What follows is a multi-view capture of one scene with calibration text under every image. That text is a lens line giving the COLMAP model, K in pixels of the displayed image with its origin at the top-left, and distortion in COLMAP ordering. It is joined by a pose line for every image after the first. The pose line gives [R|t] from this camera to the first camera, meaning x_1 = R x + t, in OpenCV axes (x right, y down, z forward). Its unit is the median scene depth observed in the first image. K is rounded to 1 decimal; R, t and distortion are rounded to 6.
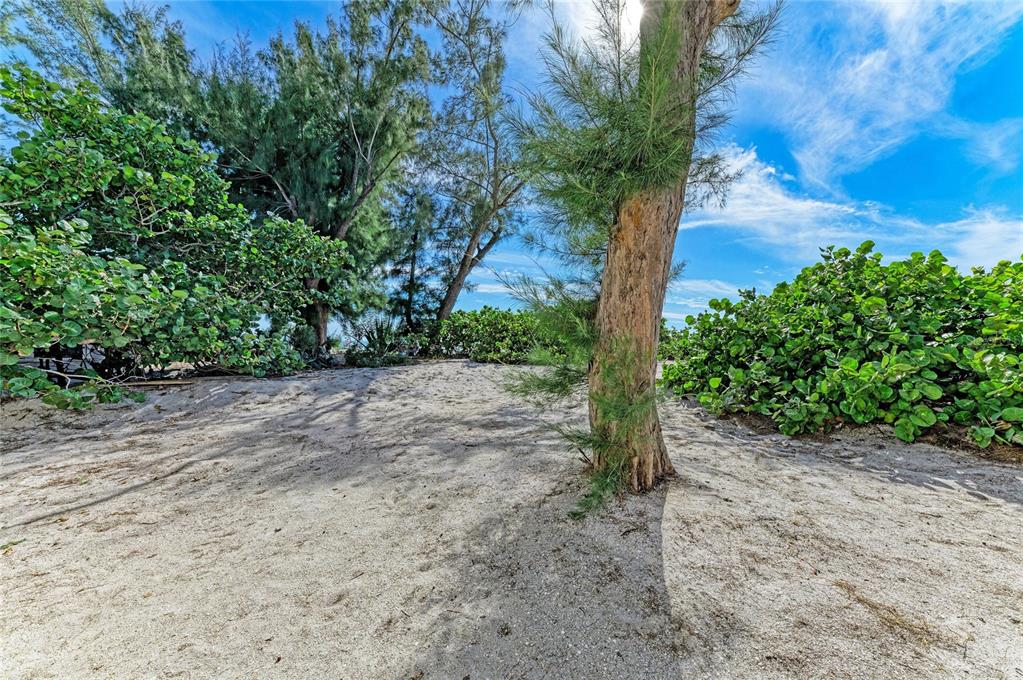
lens RADIAL K [[361.5, 0, 505.9], [0, 361.5, 338.4], [0, 0, 1]] dist [0.038025, -0.000243]
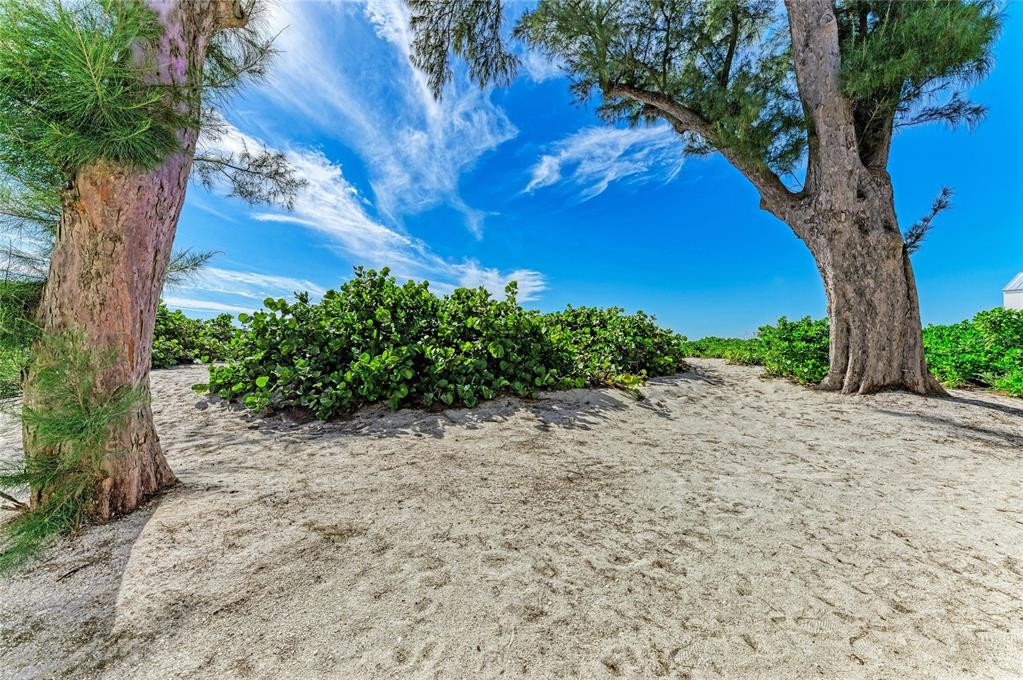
lens RADIAL K [[374.7, 0, 509.7], [0, 374.7, 340.7], [0, 0, 1]] dist [0.019309, -0.005247]
pose [[0.550330, 0.000423, 0.834947, 0.083741], [-0.003743, 0.999991, 0.001960, 0.003774], [-0.834939, -0.004204, 0.550326, -0.145914]]
